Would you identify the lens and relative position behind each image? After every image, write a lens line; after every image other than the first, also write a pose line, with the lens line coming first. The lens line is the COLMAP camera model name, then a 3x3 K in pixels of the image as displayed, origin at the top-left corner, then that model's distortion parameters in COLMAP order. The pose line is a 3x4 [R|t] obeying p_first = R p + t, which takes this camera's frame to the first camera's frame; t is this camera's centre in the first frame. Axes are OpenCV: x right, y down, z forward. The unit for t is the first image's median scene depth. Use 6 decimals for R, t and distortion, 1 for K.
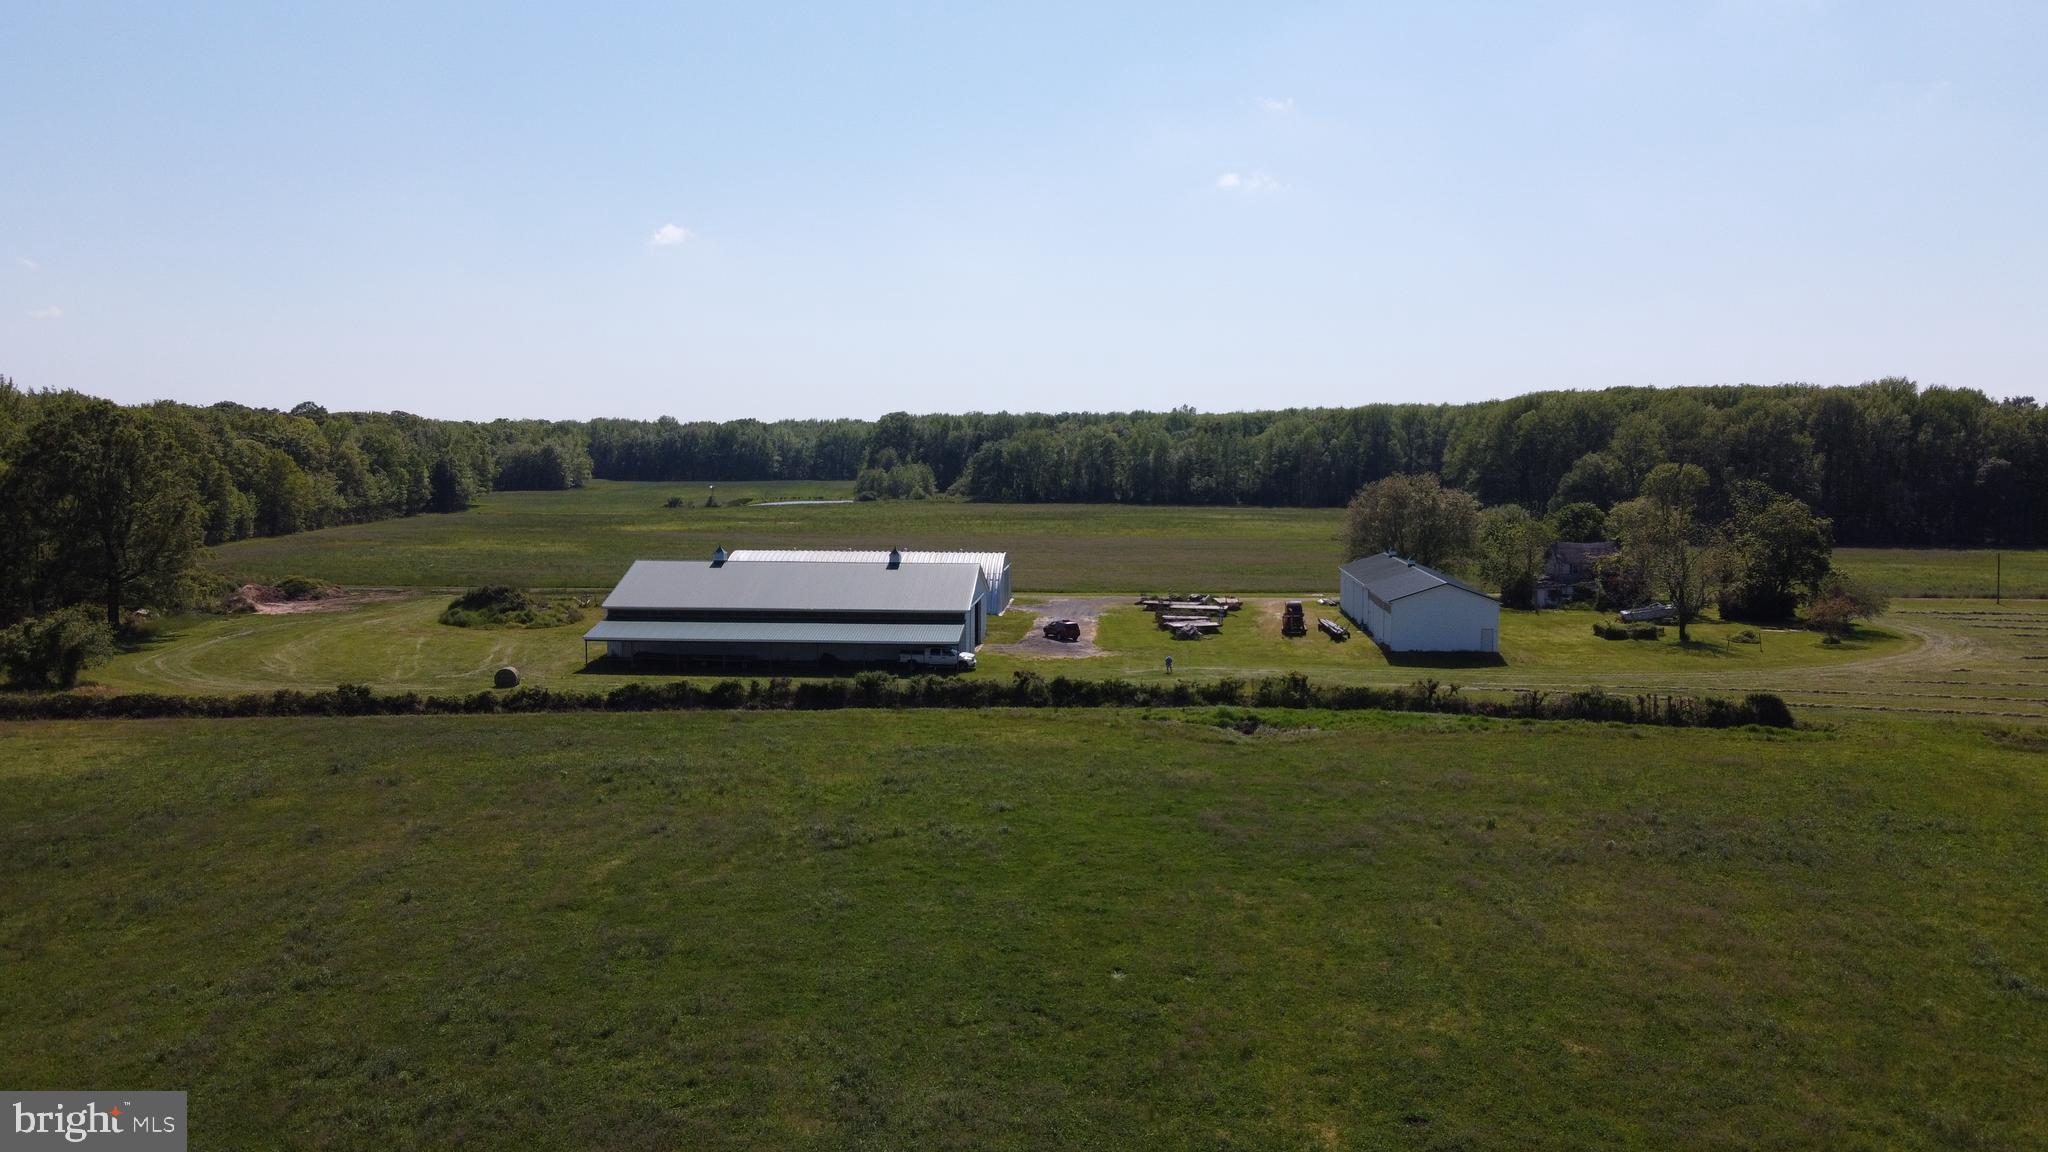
lens RADIAL K [[1585.3, 0, 1024.0], [0, 1585.3, 576.0], [0, 0, 1]] dist [0.050603, 0.000102]
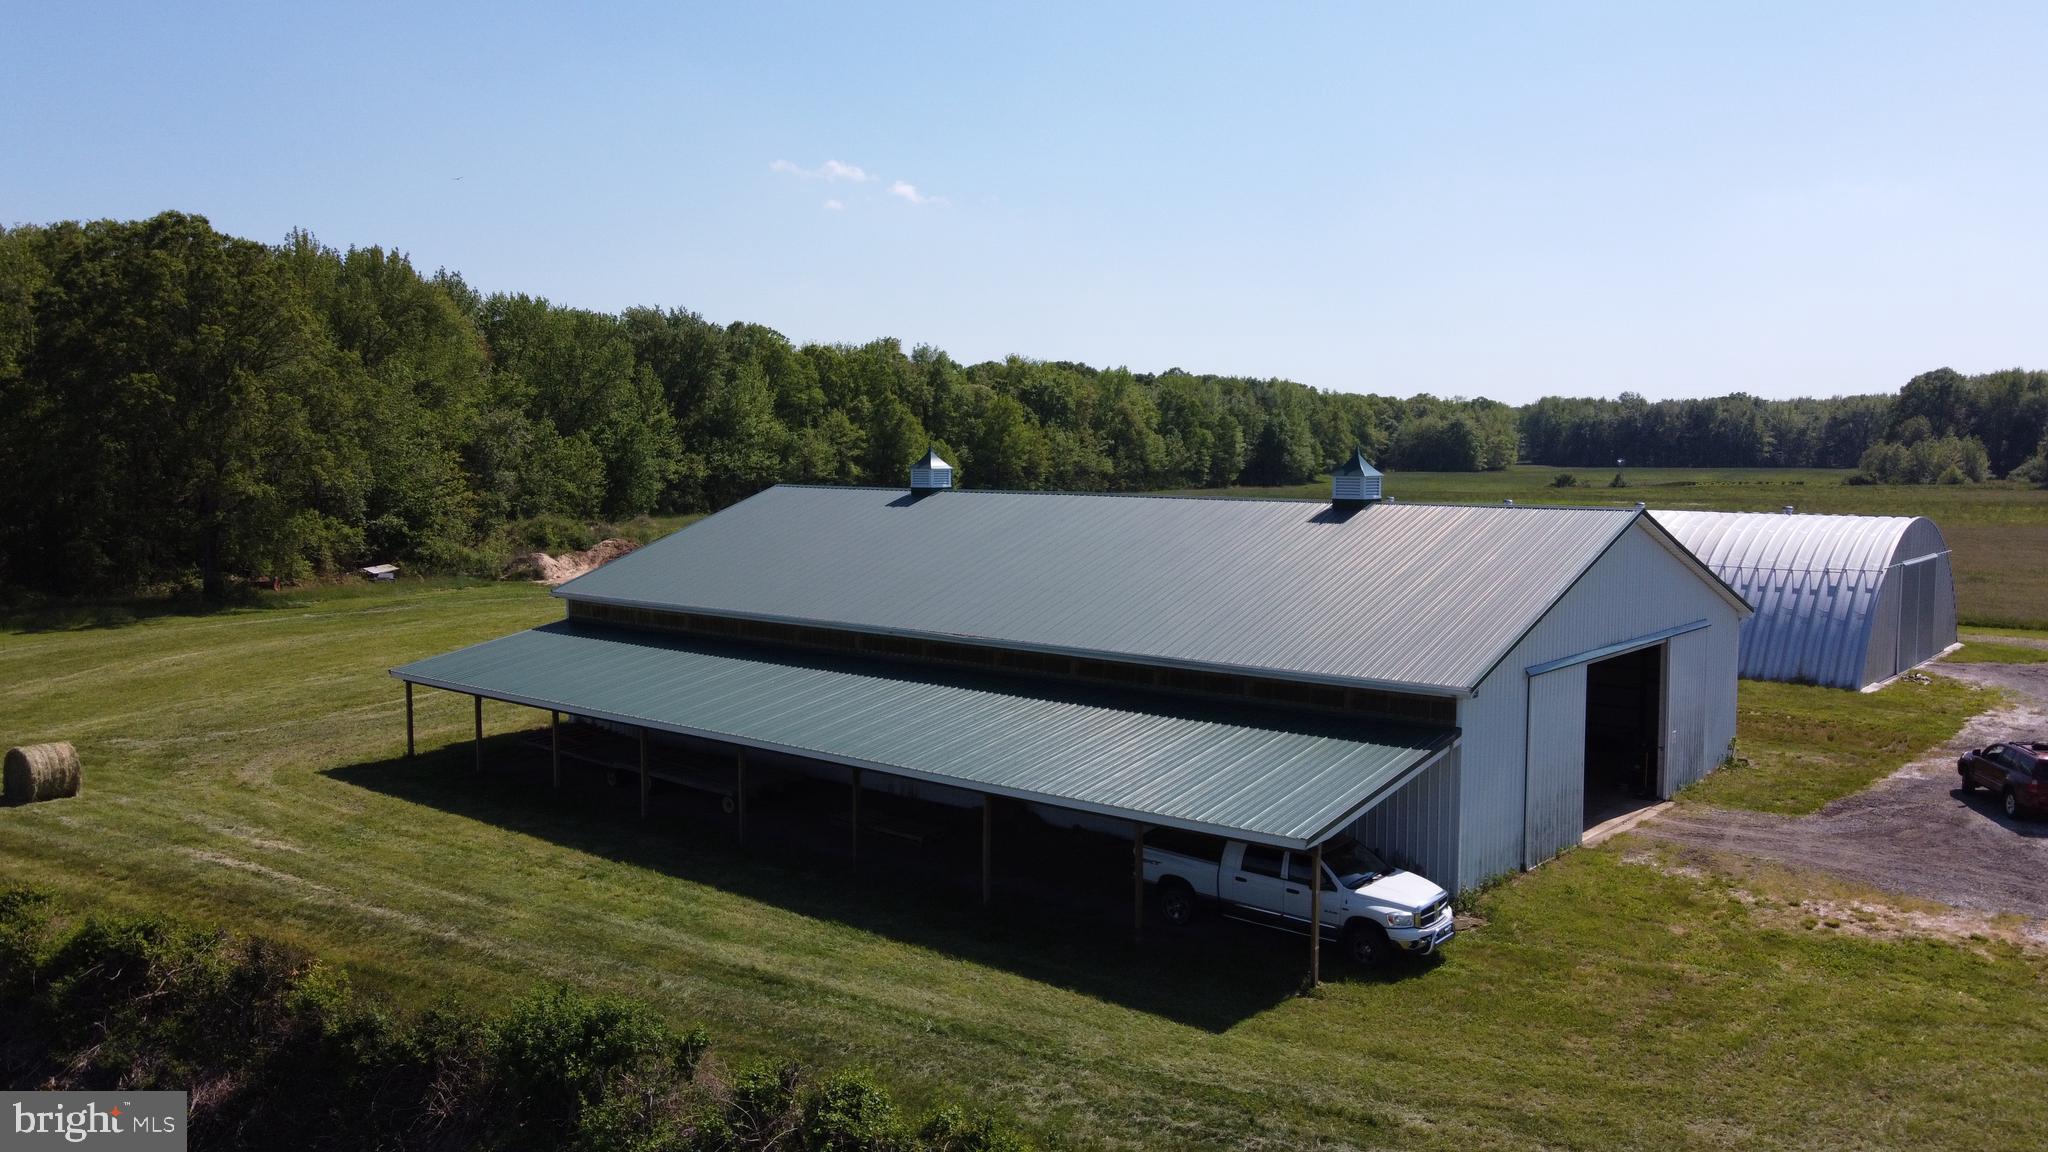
lens RADIAL K [[1585.3, 0, 1024.0], [0, 1585.3, 576.0], [0, 0, 1]] dist [0.050603, 0.000102]
pose [[0.815640, 0.046922, -0.576654, 0.010245], [-0.047559, 0.998770, 0.014000, 0.001125], [0.576602, 0.016006, 0.816868, 0.171596]]
